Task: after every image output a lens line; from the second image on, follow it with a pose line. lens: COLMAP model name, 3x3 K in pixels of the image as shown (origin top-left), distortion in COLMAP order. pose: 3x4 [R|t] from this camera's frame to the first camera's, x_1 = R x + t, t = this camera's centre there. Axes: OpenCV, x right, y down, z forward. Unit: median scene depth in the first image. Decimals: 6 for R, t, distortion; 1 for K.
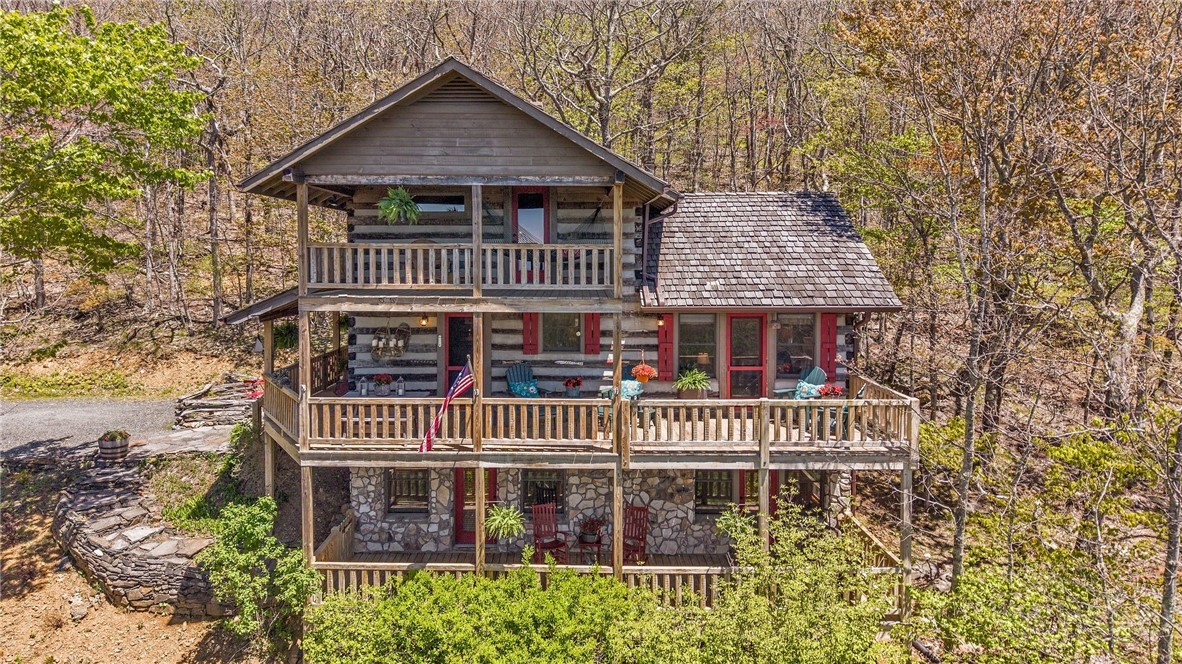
lens RADIAL K [[807.5, 0, 551.1], [0, 807.5, 291.1], [0, 0, 1]] dist [0.024790, -0.002867]
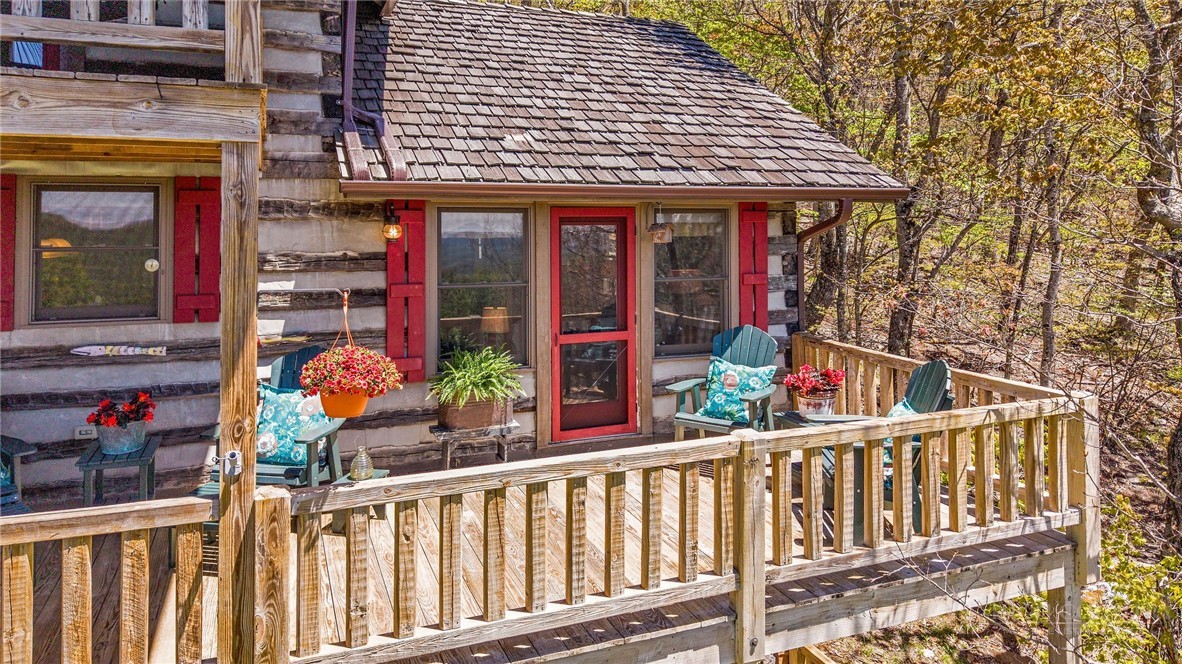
lens RADIAL K [[811.3, 0, 593.5], [0, 811.3, 211.0], [0, 0, 1]] dist [0.035341, -0.061446]
pose [[0.915545, 0.006854, 0.402157, 0.069706], [0.016833, 0.998326, -0.055337, 0.054312], [-0.401863, 0.057433, 0.913897, 0.625354]]
